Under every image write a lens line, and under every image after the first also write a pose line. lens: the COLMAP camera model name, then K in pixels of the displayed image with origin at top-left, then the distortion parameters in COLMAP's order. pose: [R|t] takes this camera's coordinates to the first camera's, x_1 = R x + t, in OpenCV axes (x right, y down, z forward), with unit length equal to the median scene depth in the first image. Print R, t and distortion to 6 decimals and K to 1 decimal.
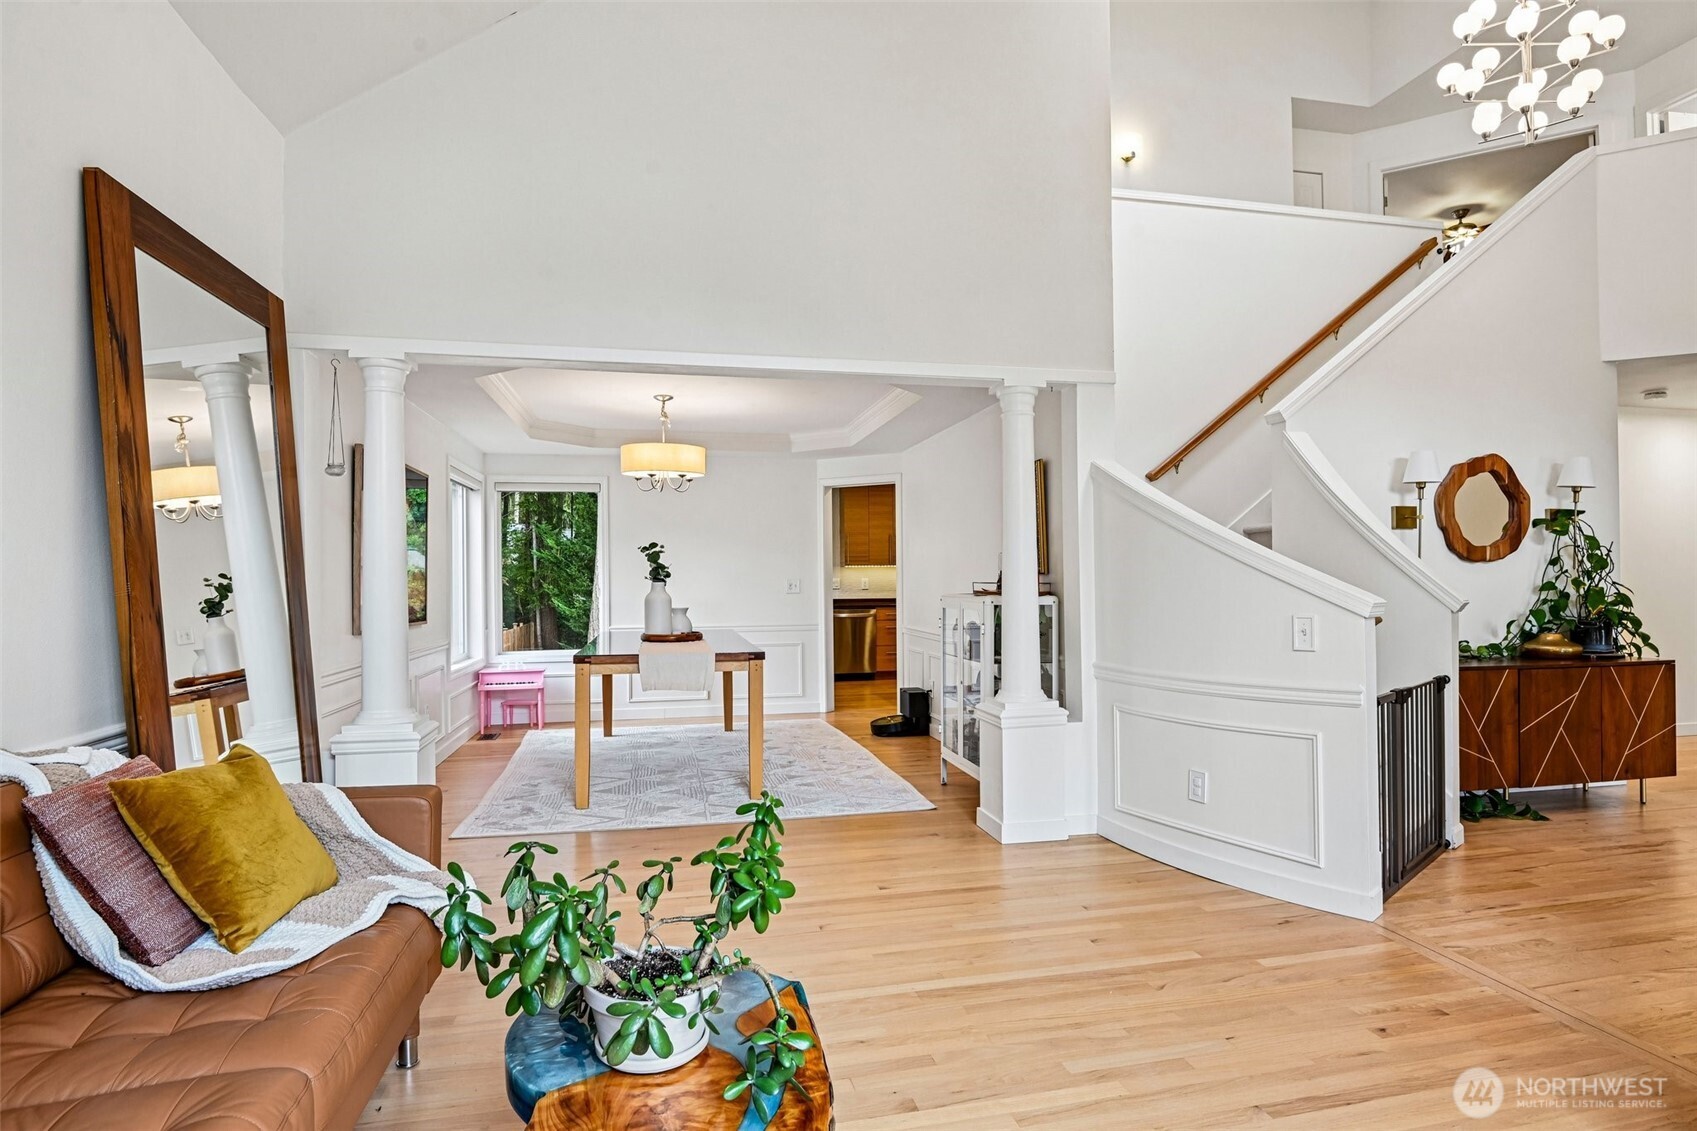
lens RADIAL K [[886.7, 0, 854.9], [0, 886.7, 571.0], [0, 0, 1]] dist [-0.003786, -0.018608]
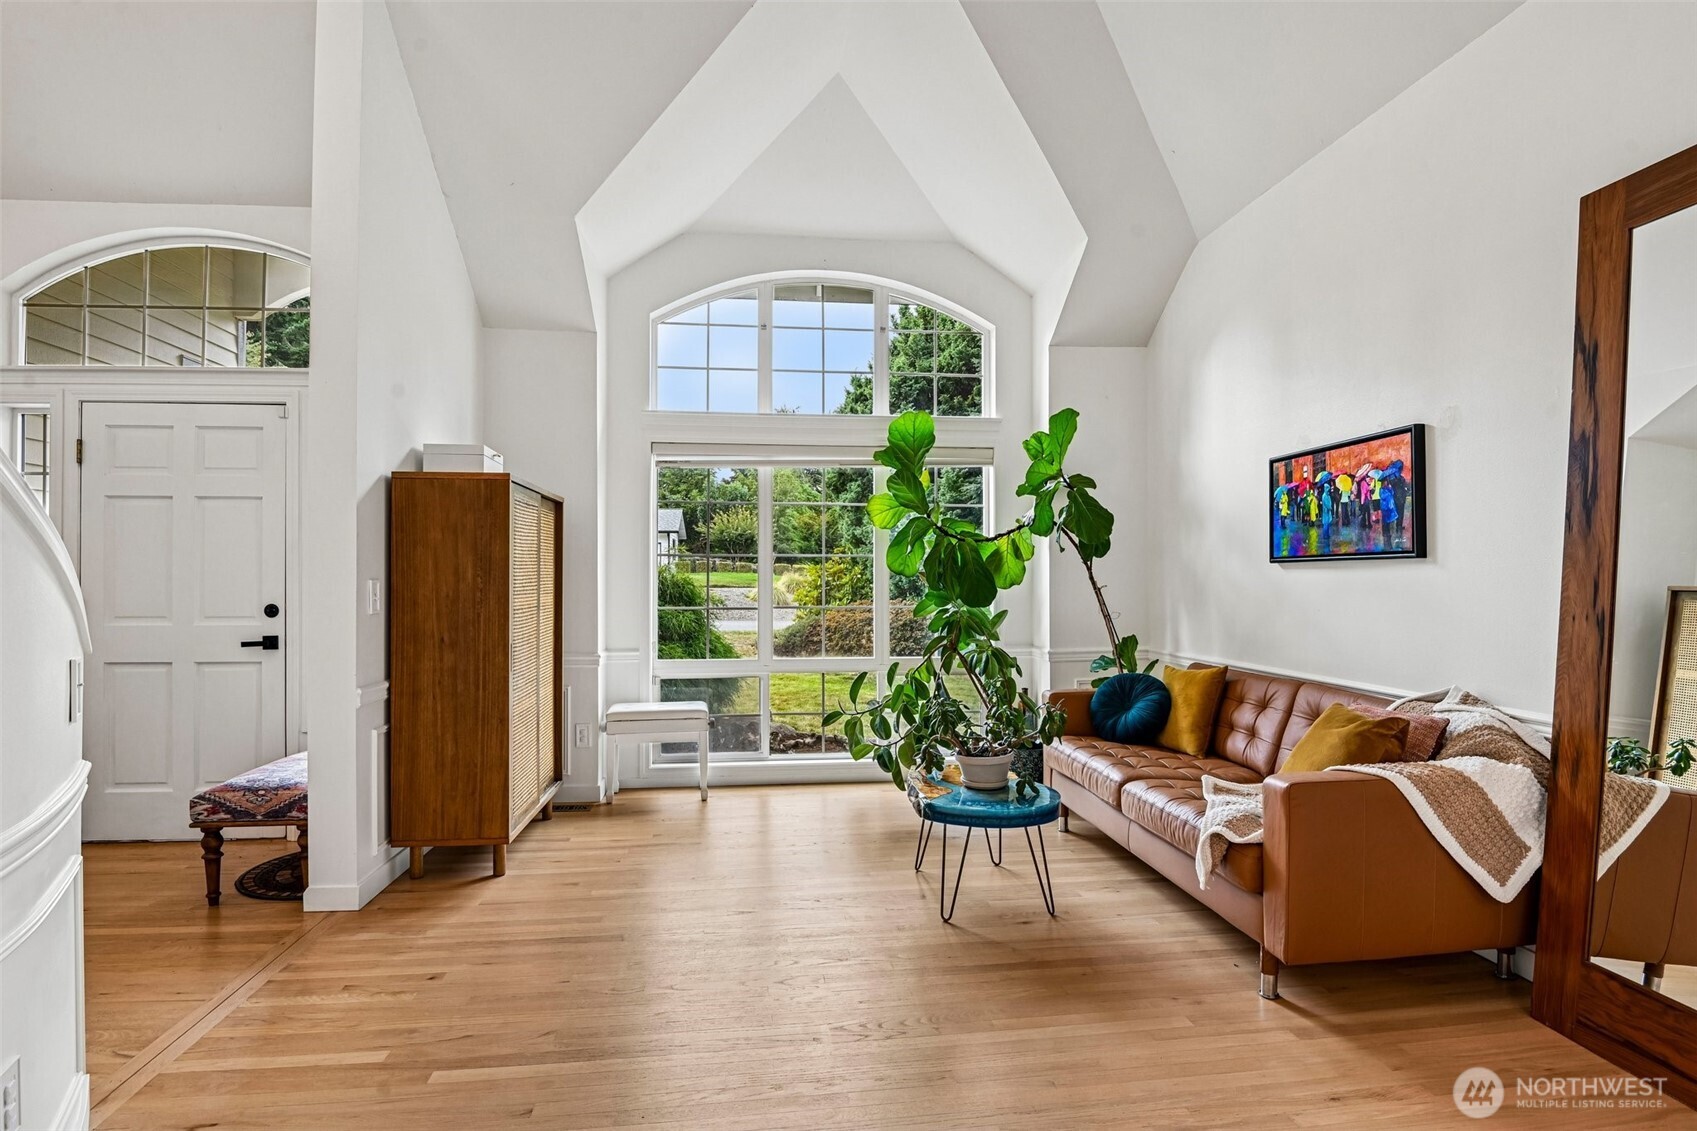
lens RADIAL K [[886.7, 0, 854.9], [0, 886.7, 571.0], [0, 0, 1]] dist [-0.003786, -0.018608]
pose [[-0.996123, 0.009265, 0.087483, -0.029952], [0.008127, 0.999878, -0.013355, 0.002880], [-0.087596, -0.012592, -0.996076, 1.000901]]
